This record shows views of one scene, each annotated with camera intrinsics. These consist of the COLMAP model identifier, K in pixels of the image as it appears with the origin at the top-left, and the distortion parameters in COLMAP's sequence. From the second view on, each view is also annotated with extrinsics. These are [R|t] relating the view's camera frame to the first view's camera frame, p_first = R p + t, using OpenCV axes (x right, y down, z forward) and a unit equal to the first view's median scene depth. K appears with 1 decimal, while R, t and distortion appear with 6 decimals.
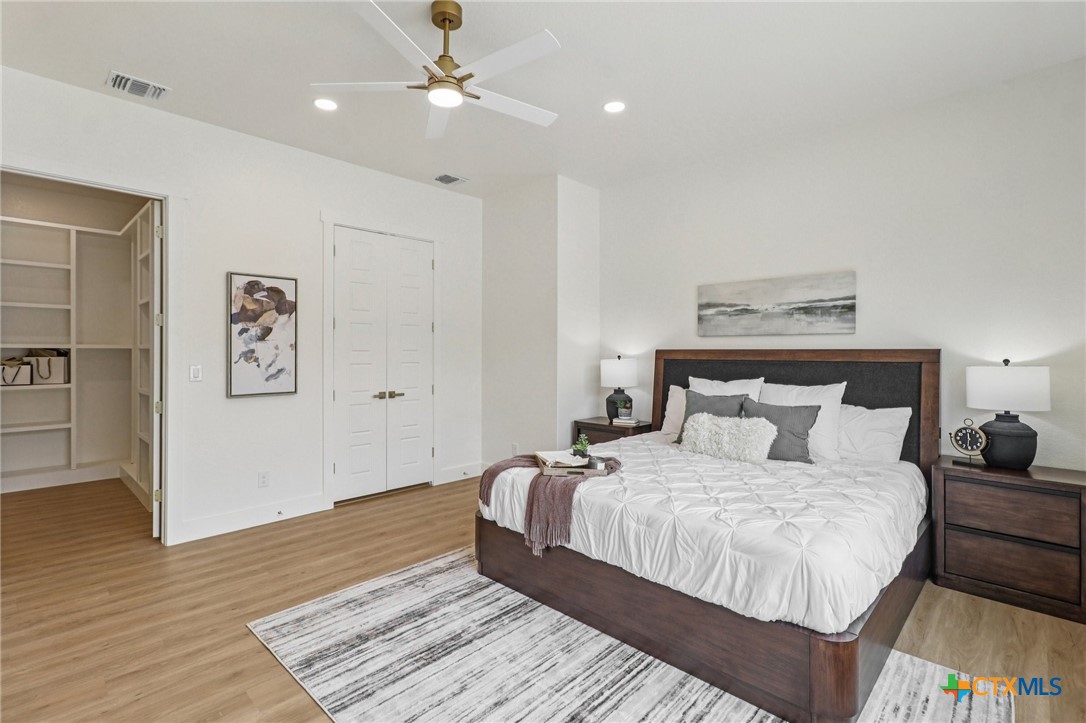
lens RADIAL K [[510.8, 0, 539.5], [0, 510.8, 355.4], [0, 0, 1]] dist [0.003582, 0.003183]
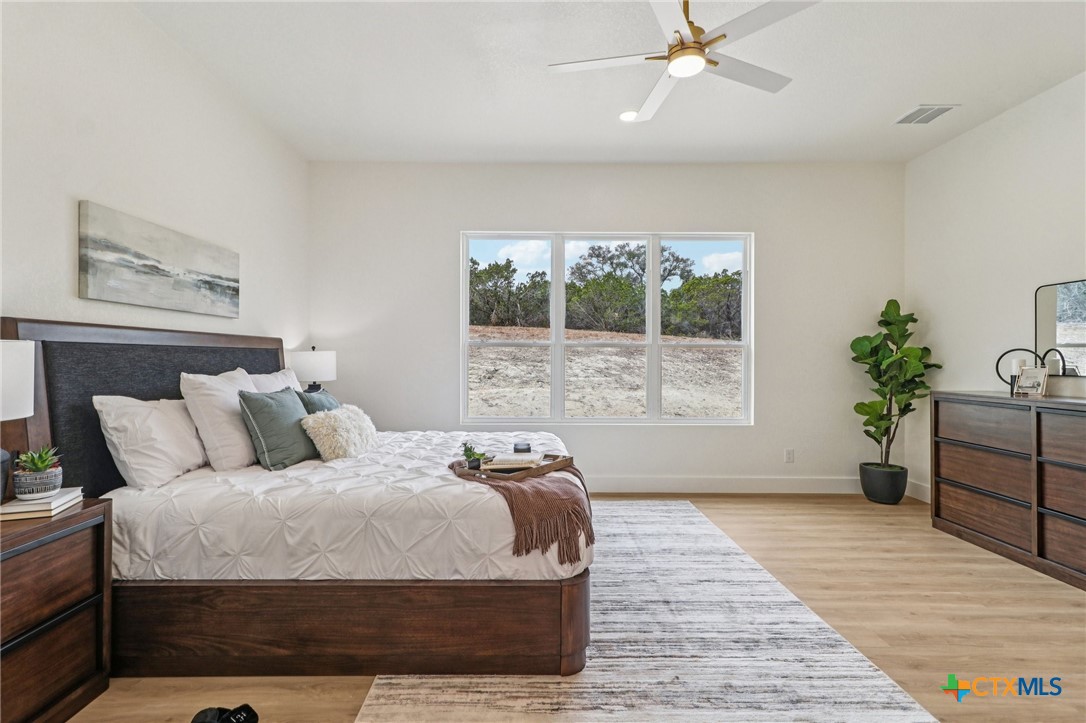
lens RADIAL K [[510.8, 0, 532.7], [0, 510.8, 356.1], [0, 0, 1]] dist [0.003582, 0.003183]
pose [[-0.693105, -0.003393, 0.720829, -0.387321], [0.001638, 0.999979, 0.006281, 0.018785], [-0.720835, 0.005534, -0.693085, 1.071492]]
